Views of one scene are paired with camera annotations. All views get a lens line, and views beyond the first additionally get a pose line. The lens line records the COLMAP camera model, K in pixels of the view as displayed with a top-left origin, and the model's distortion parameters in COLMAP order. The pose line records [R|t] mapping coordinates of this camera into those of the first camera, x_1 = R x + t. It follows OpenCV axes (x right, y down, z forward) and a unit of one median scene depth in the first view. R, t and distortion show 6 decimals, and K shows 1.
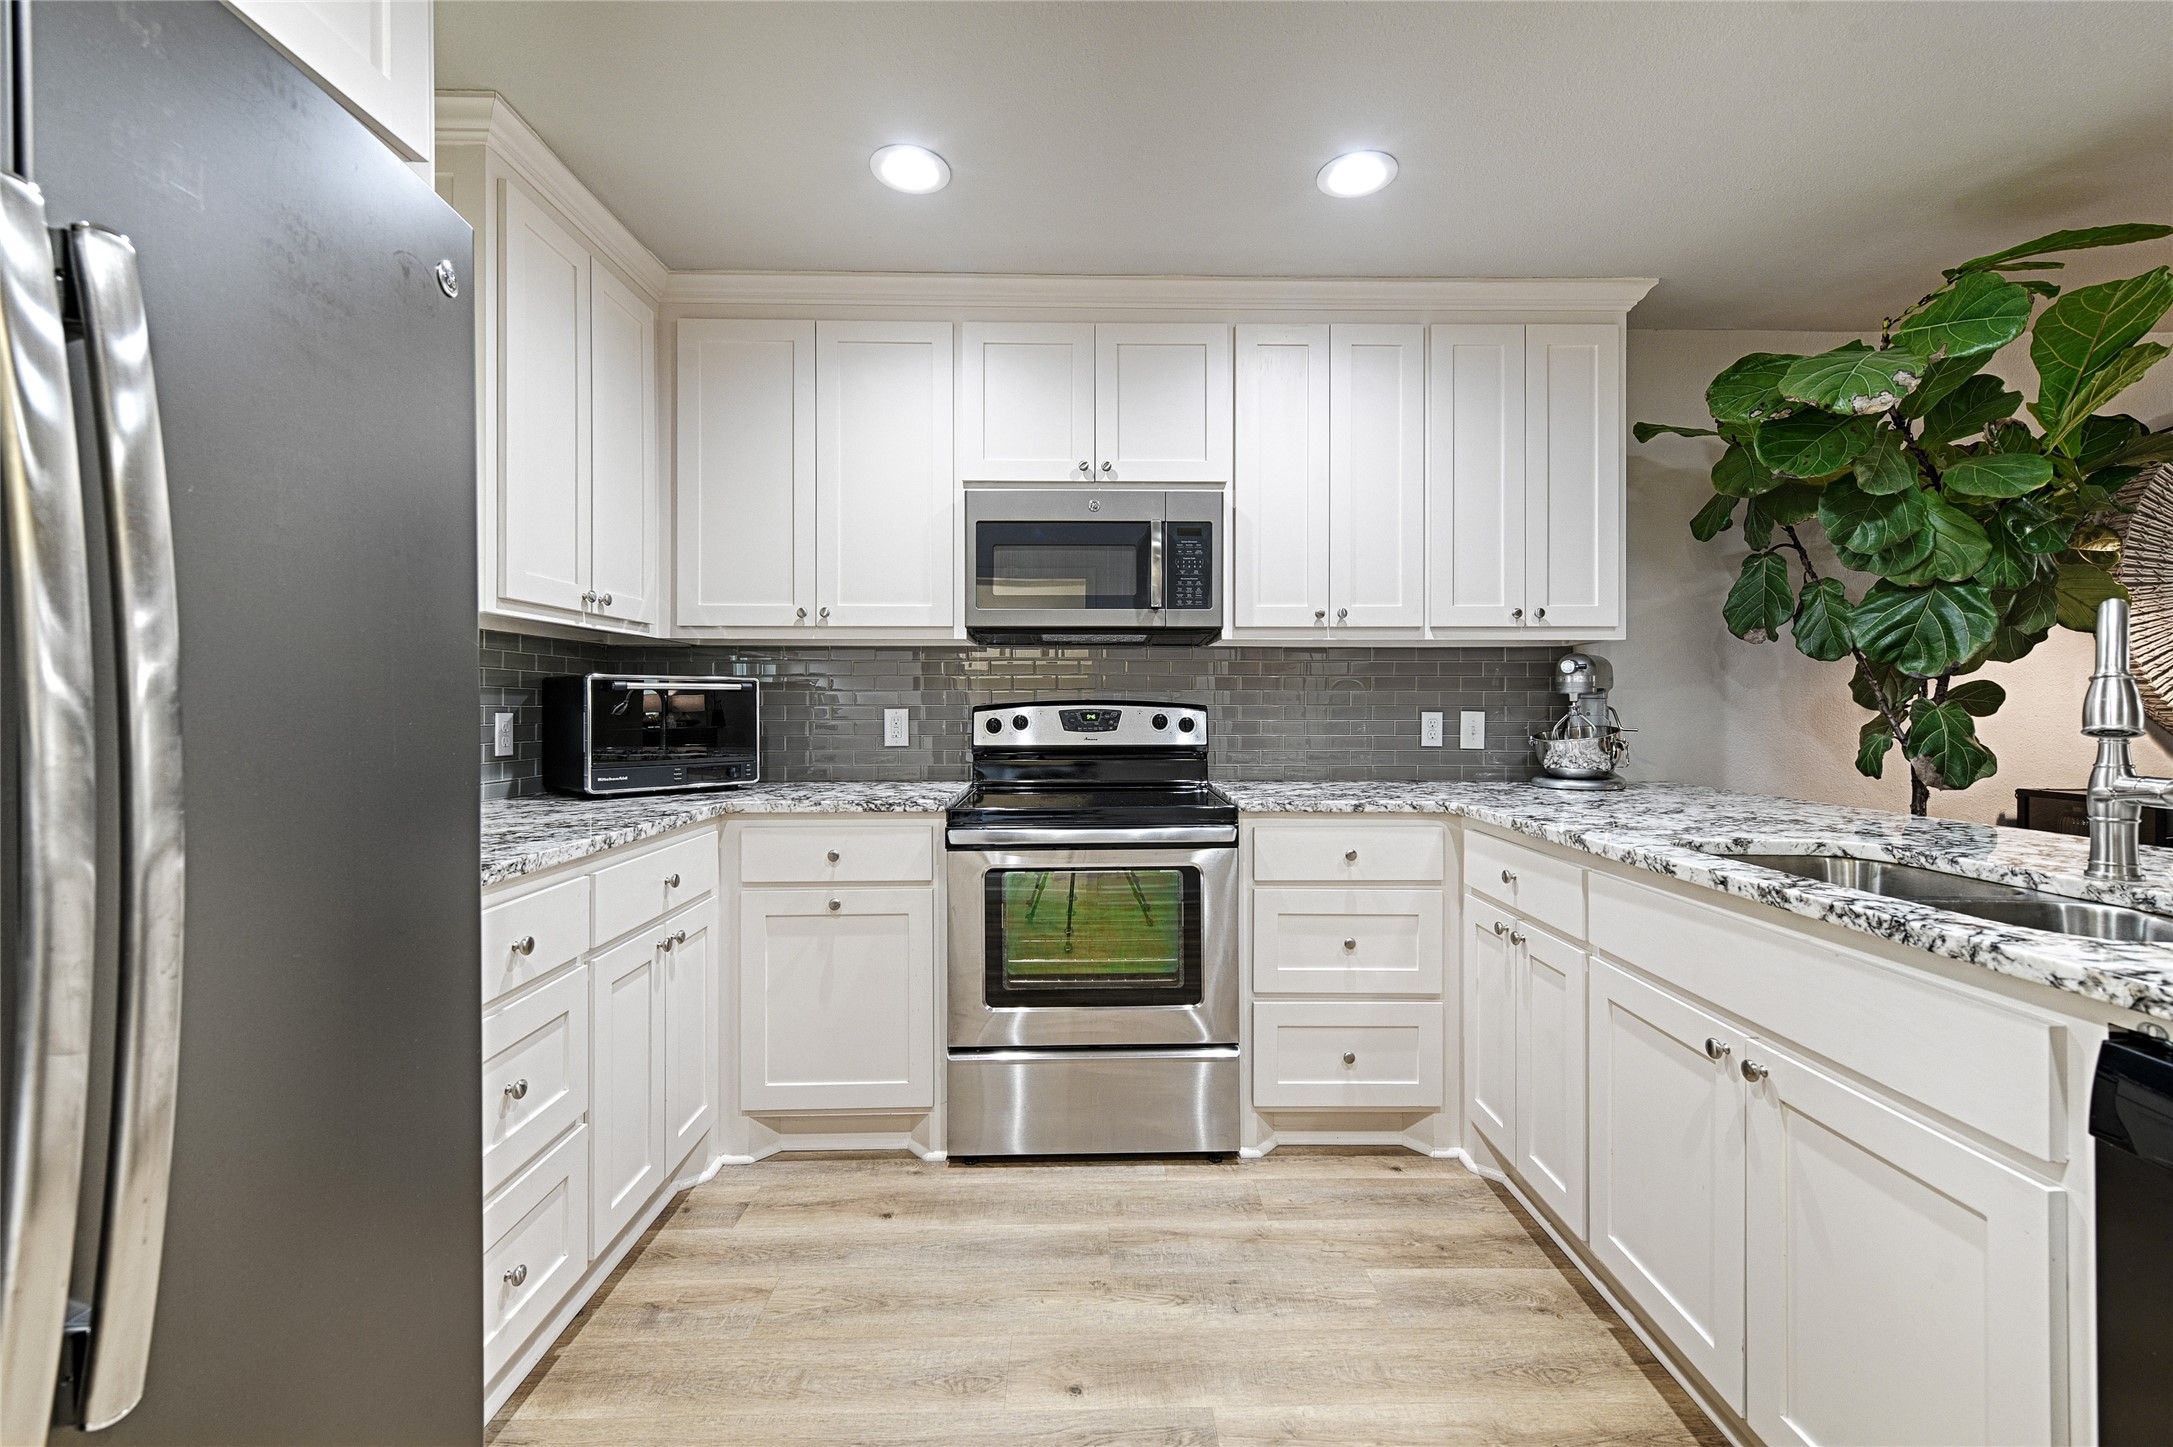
lens RADIAL K [[904.6, 0, 1092.2], [0, 904.6, 703.7], [0, 0, 1]] dist [0.011388, -0.002986]
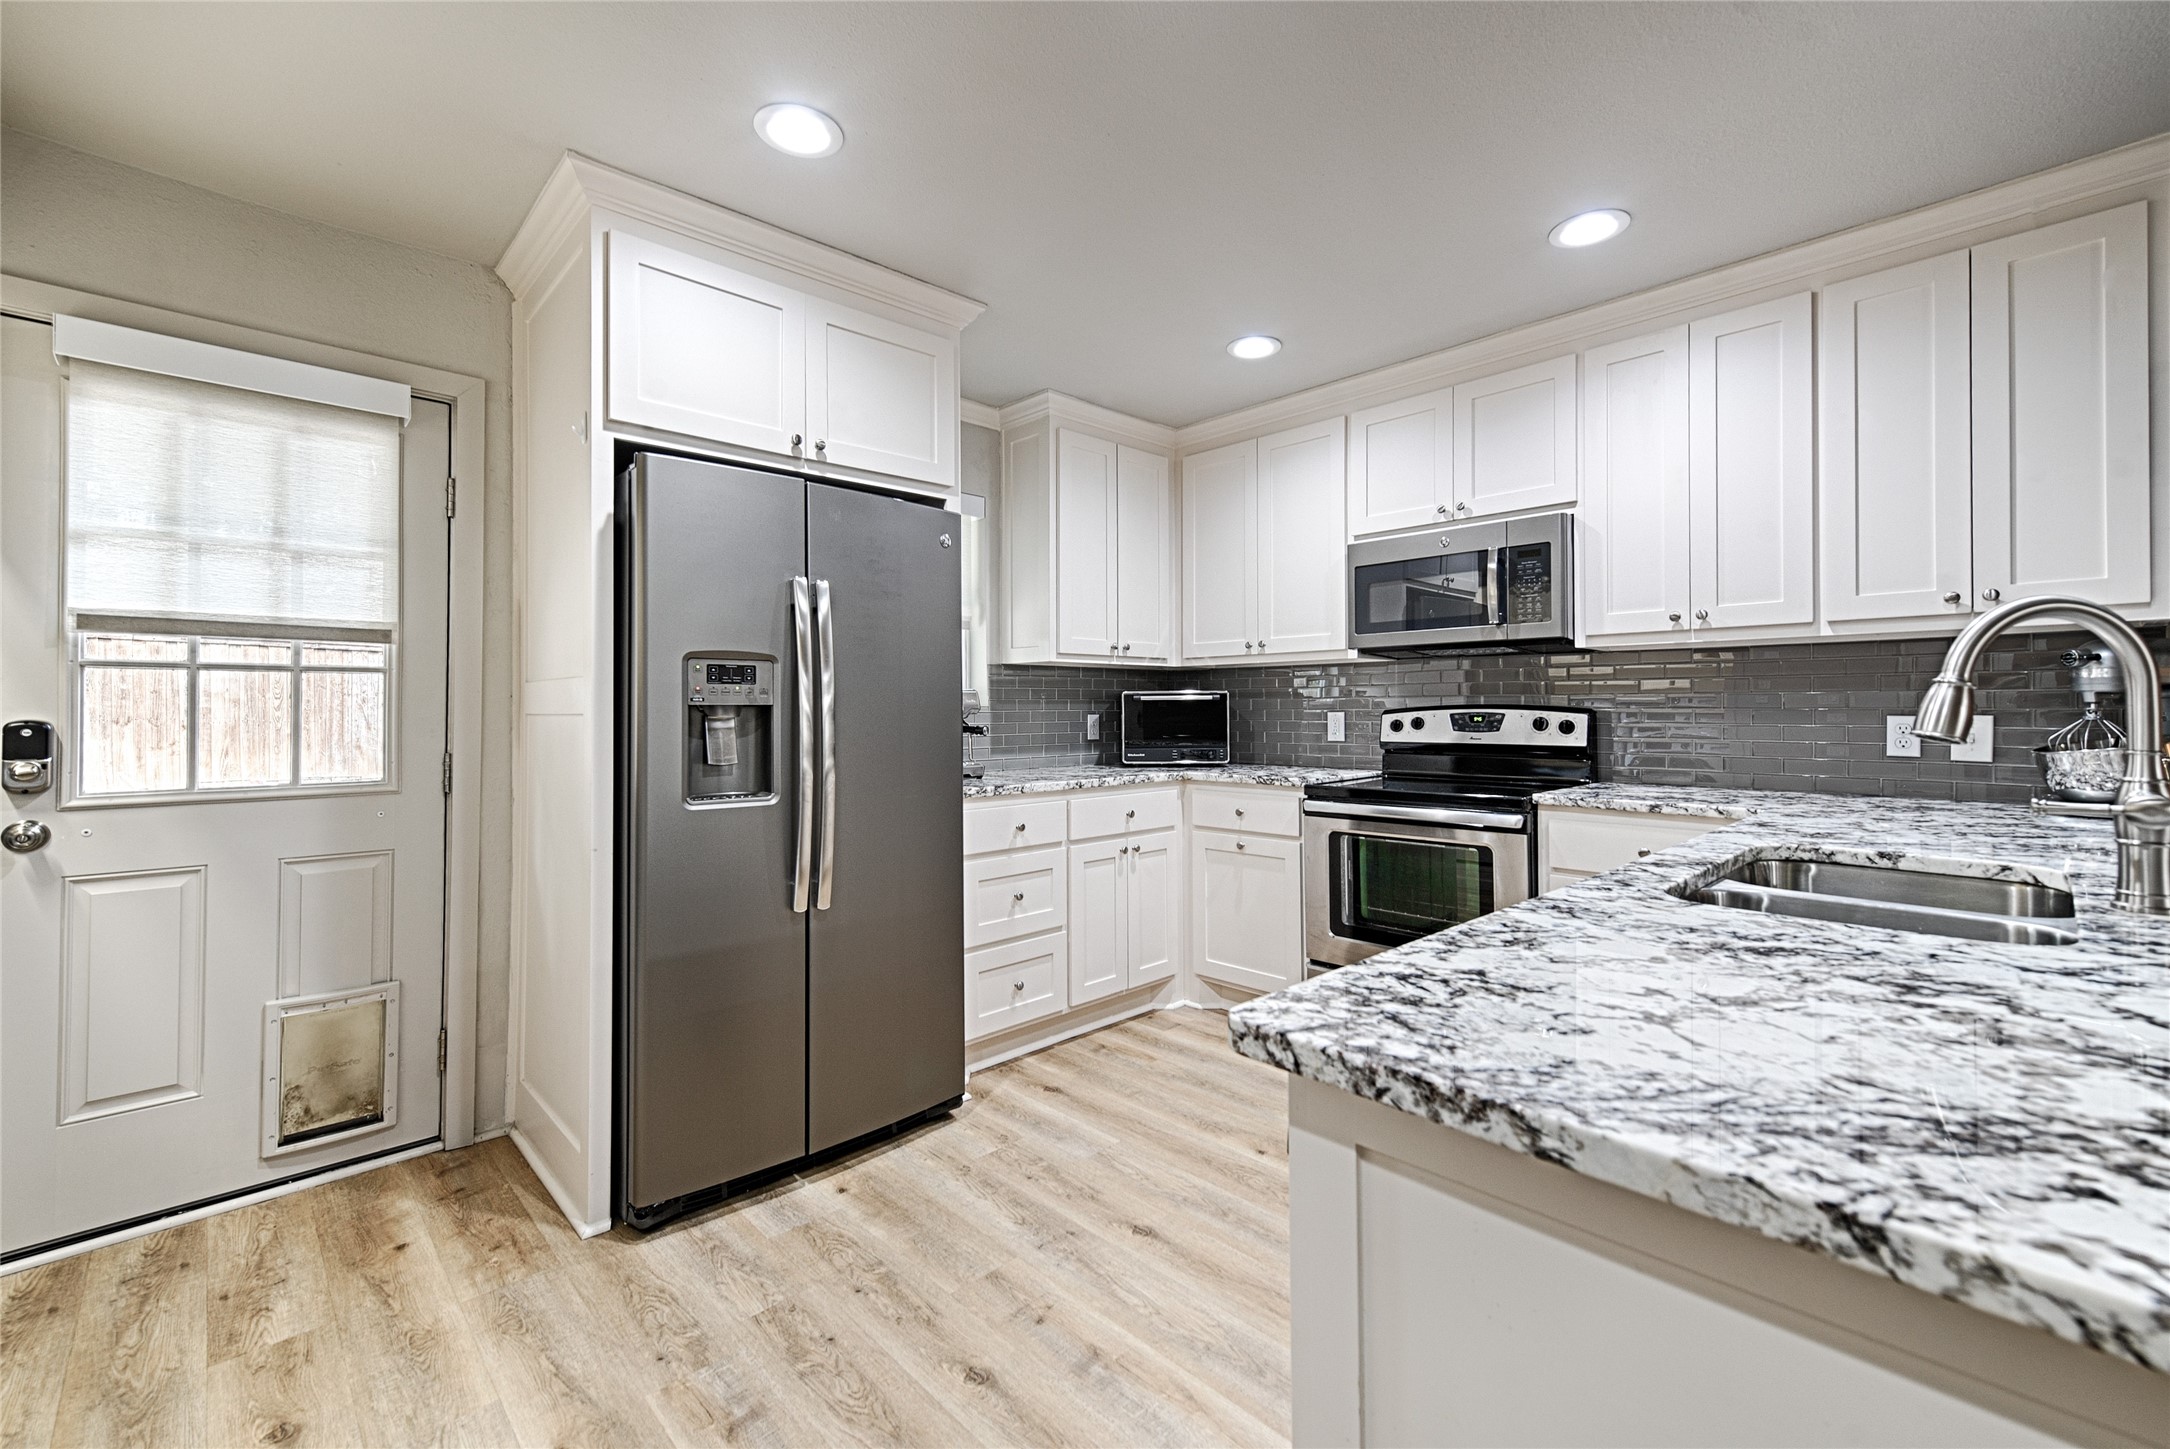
lens RADIAL K [[903.4, 0, 1075.6], [0, 903.4, 703.7], [0, 0, 1]] dist [0.011388, -0.002986]
pose [[0.672779, -0.007199, -0.739809, 0.614476], [0.004958, 0.999974, -0.005222, -0.002037], [0.739827, -0.000155, 0.672797, -0.181689]]
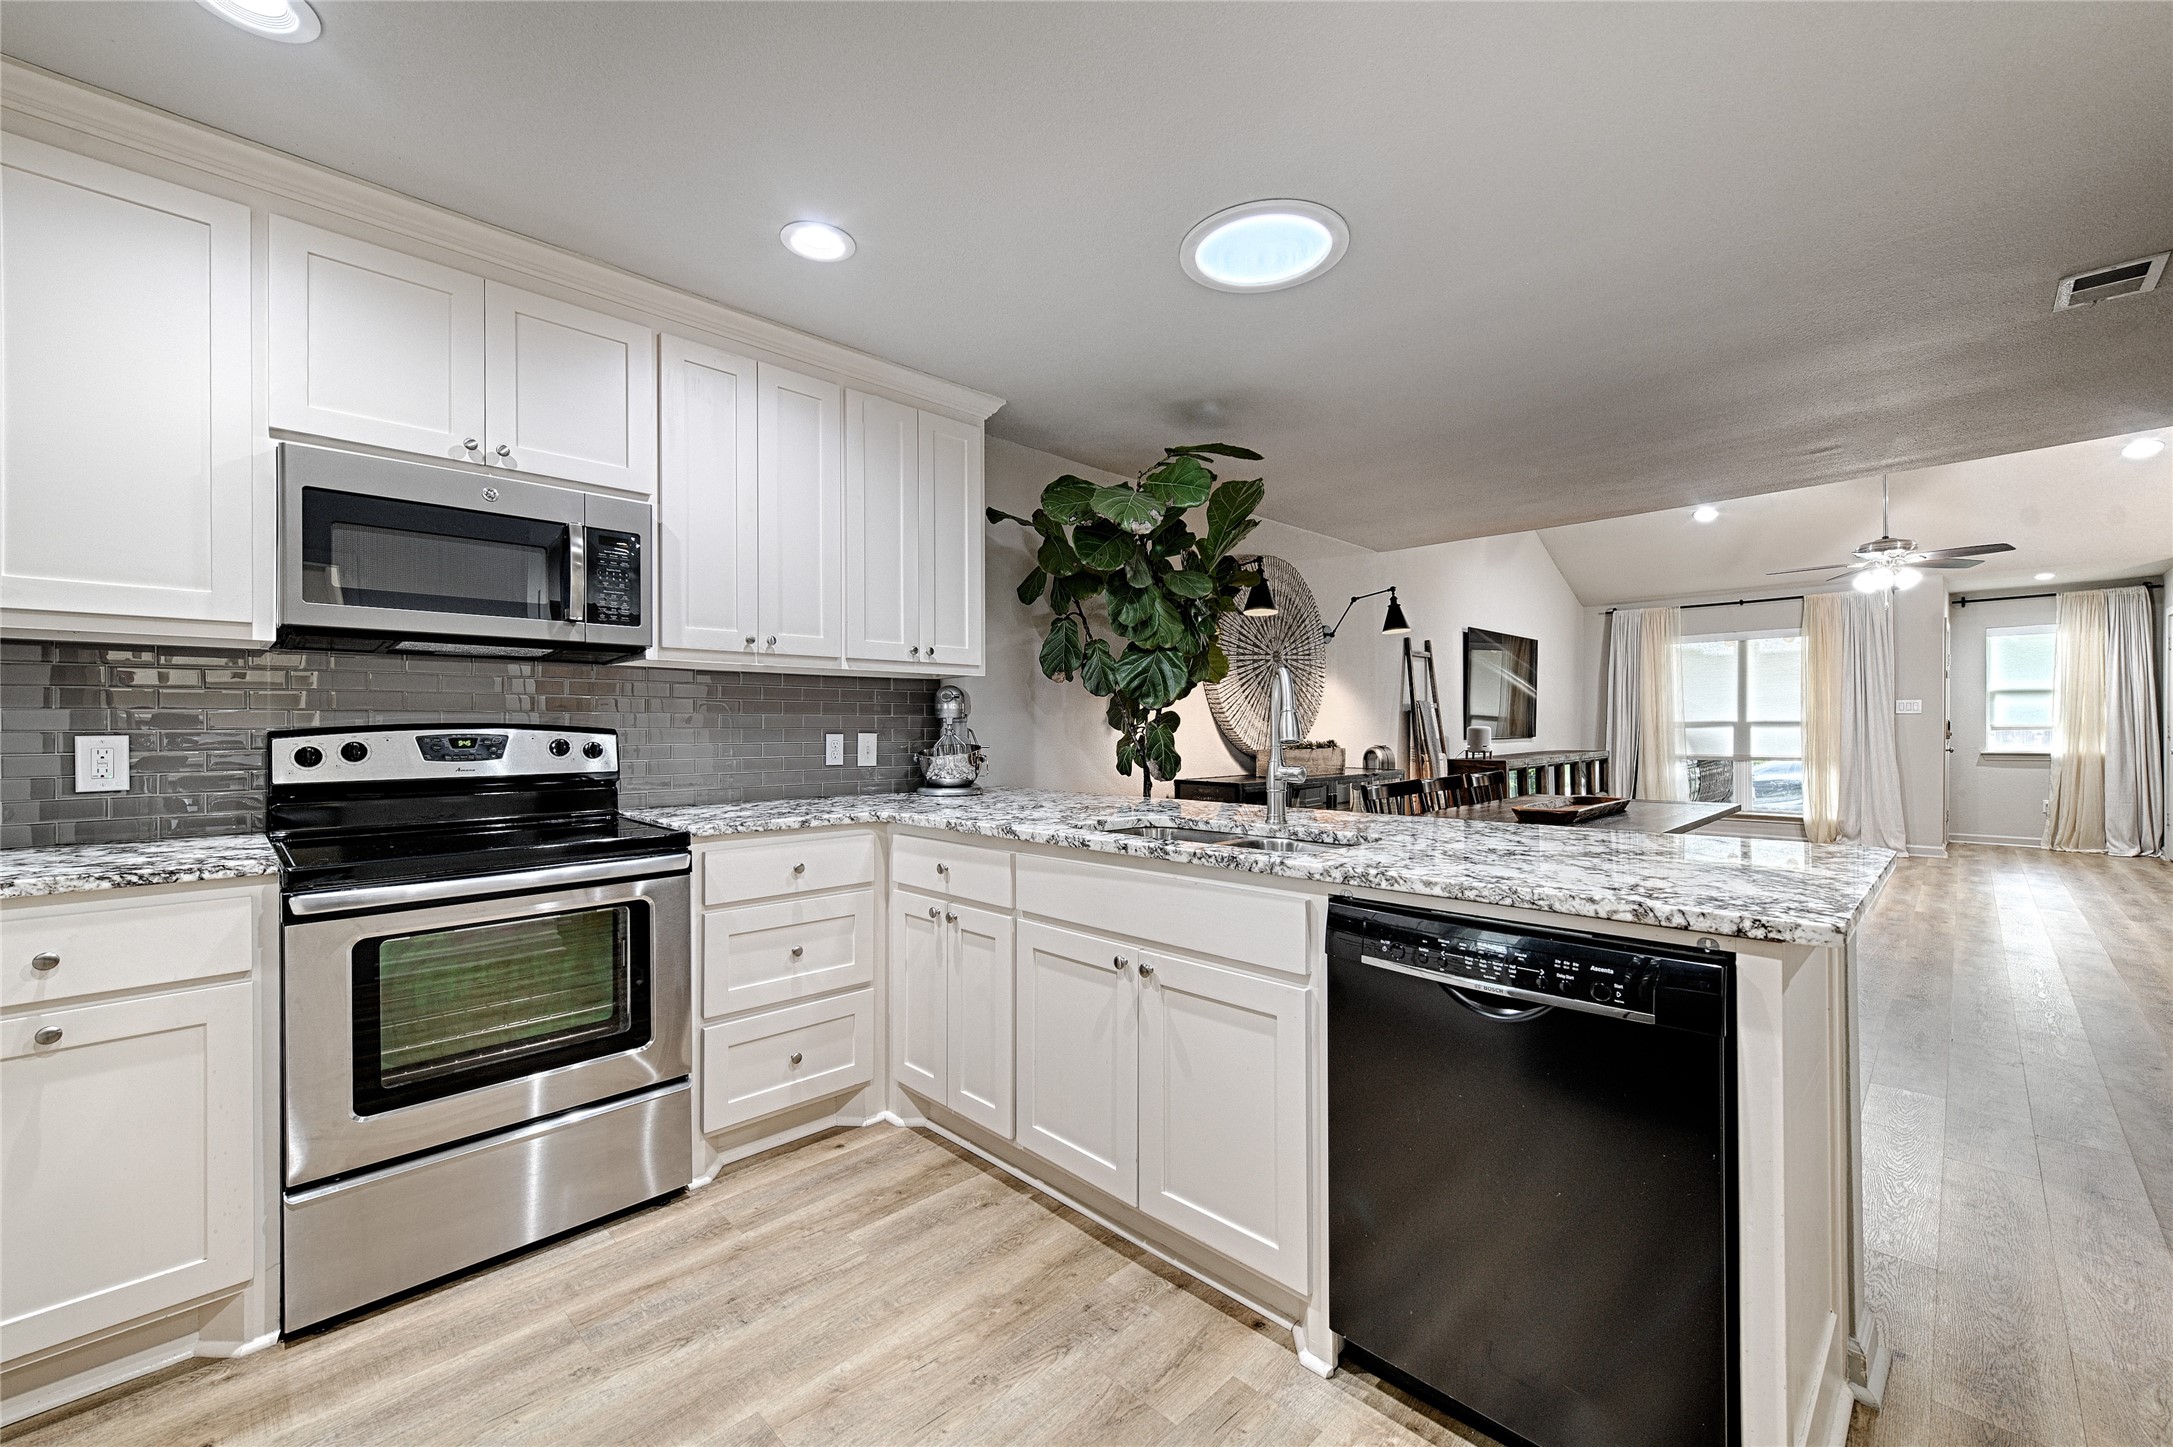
lens RADIAL K [[904.6, 0, 1073.1], [0, 904.6, 722.5], [0, 0, 1]] dist [0.011388, -0.002986]
pose [[0.711683, 0.001090, 0.702500, -0.229926], [0.001518, 0.999994, -0.003089, -0.001439], [-0.702499, 0.003265, 0.711677, 0.009425]]
